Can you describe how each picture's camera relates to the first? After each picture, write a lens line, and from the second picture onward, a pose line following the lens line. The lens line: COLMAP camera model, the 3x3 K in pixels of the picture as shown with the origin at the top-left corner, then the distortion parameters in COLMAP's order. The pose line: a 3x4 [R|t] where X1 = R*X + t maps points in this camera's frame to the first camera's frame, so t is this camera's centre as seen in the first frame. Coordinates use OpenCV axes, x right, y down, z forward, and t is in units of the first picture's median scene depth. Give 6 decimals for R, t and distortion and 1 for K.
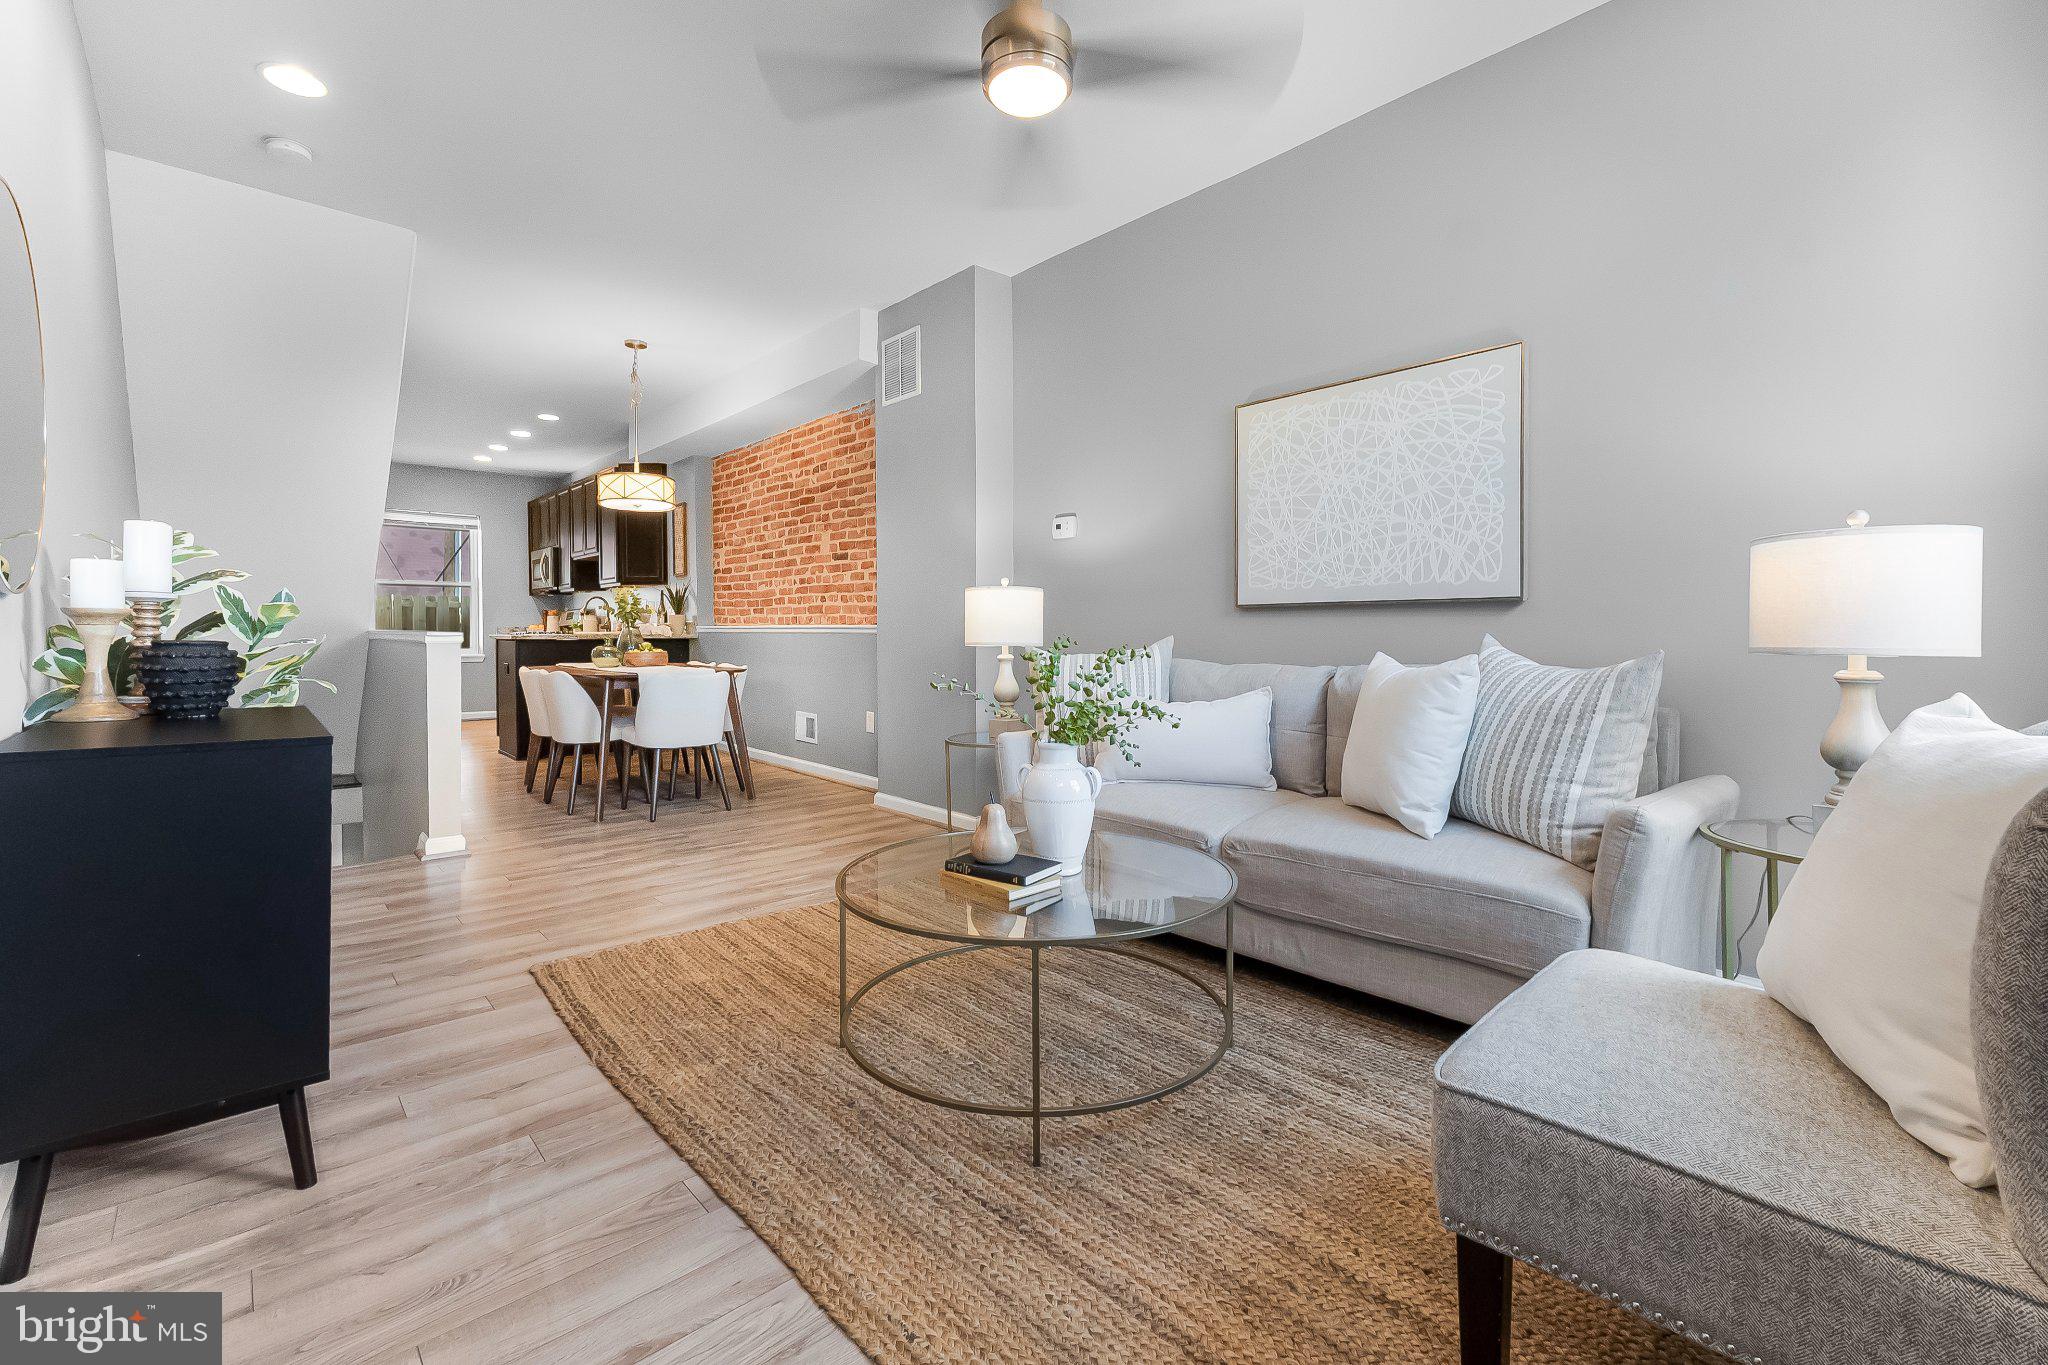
lens RADIAL K [[863.7, 0, 1024.0], [0, 863.7, 682.5], [0, 0, 1]] dist [-0.000936, -0.000218]
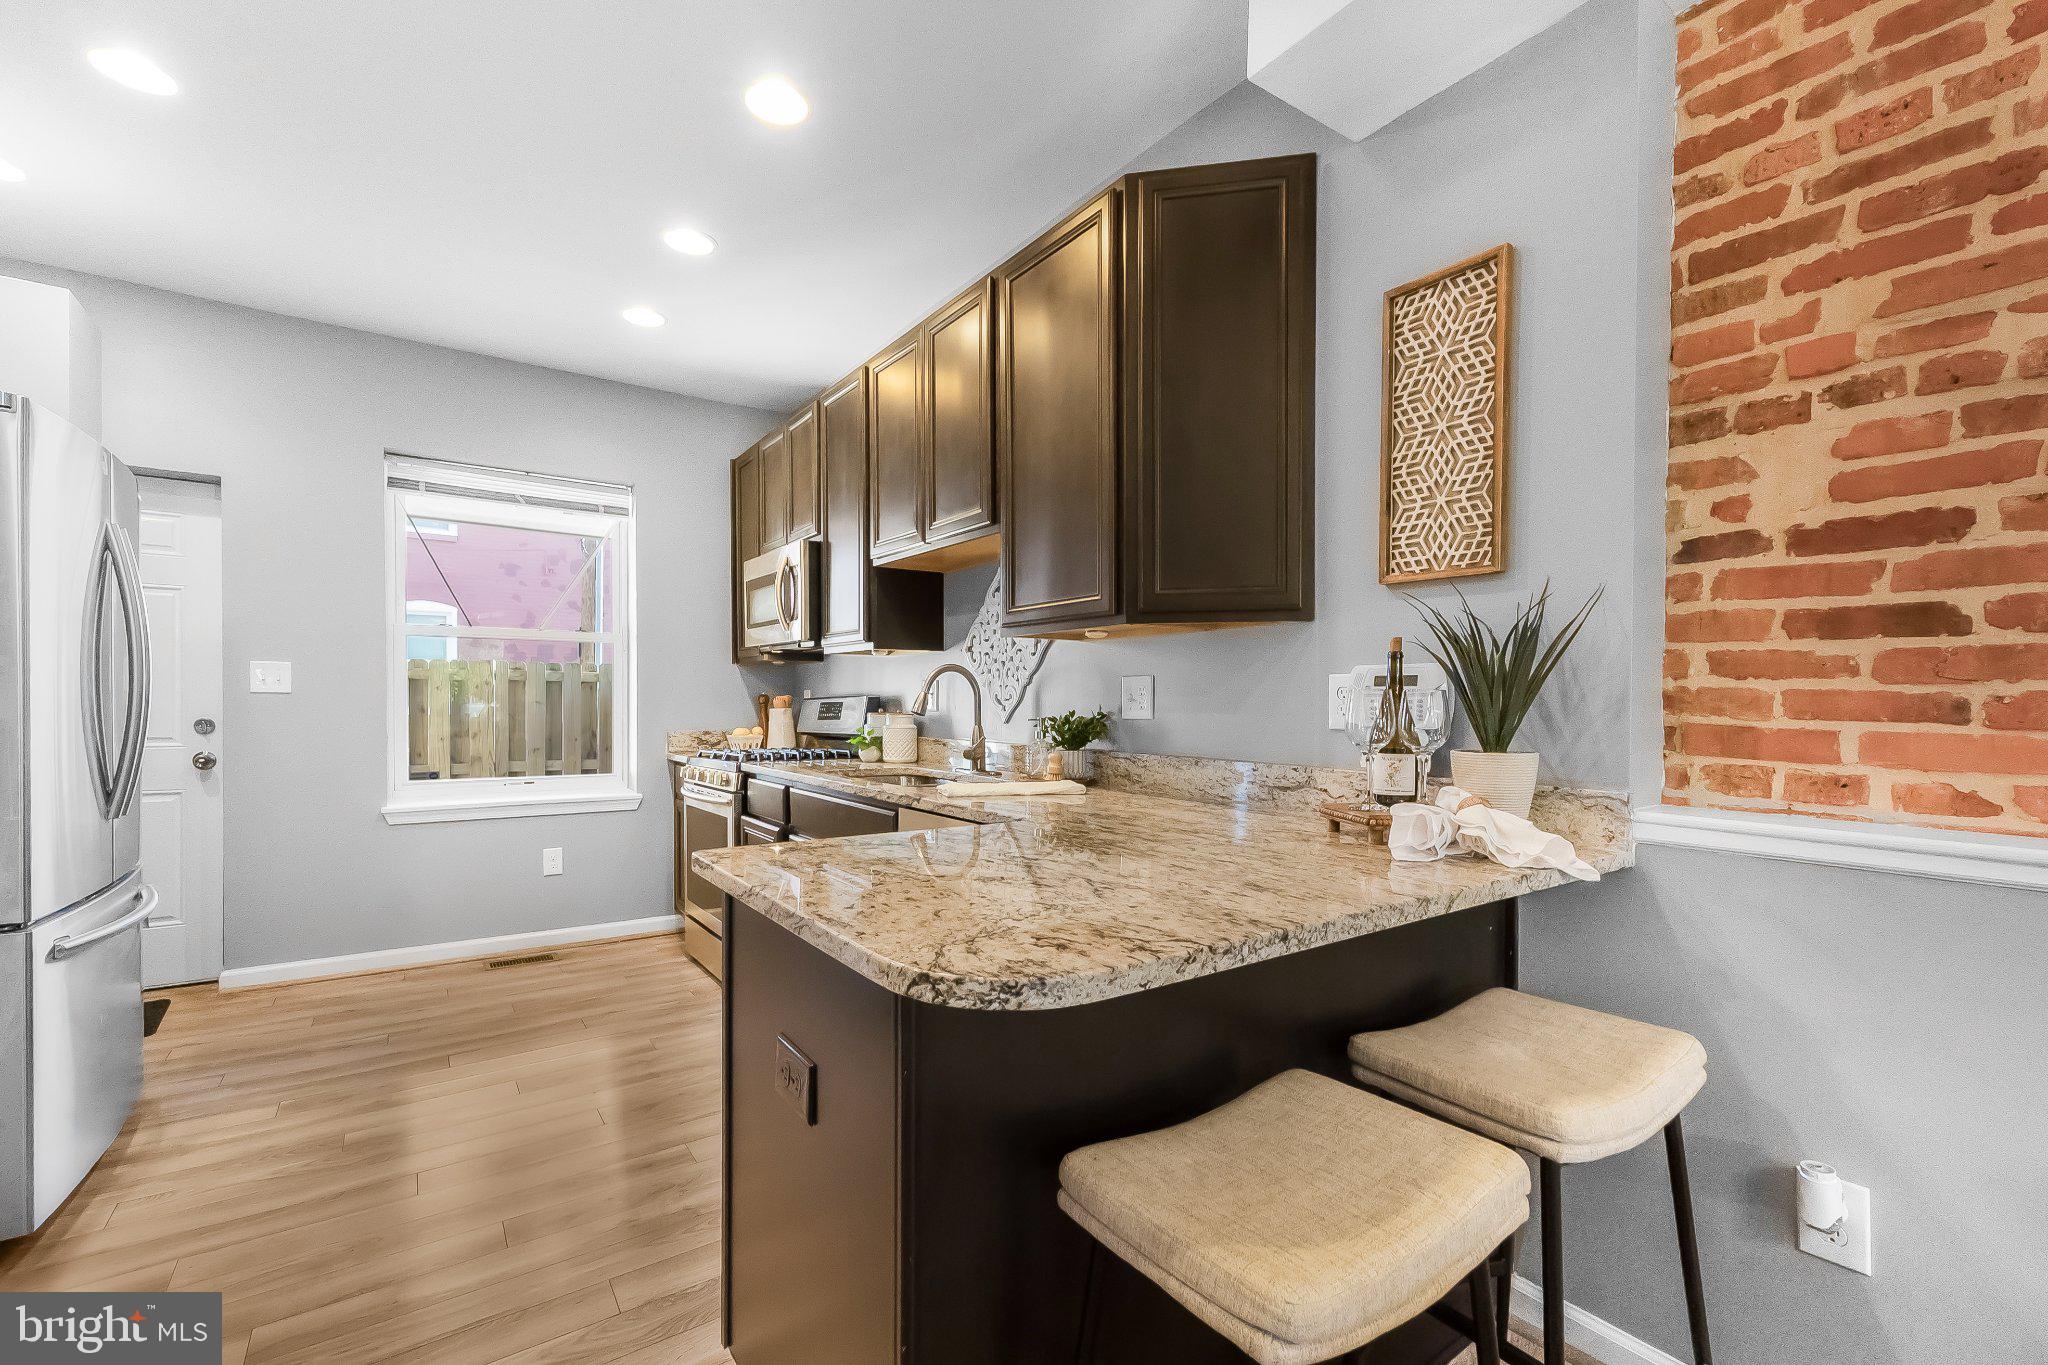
lens RADIAL K [[869.3, 0, 1021.9], [0, 869.3, 708.9], [0, 0, 1]] dist [-0.000622, -0.000197]
pose [[0.992229, -0.000616, -0.124425, -0.513715], [-0.004642, 0.999108, -0.041965, -0.081623], [0.124340, 0.042216, 0.991341, 0.800478]]
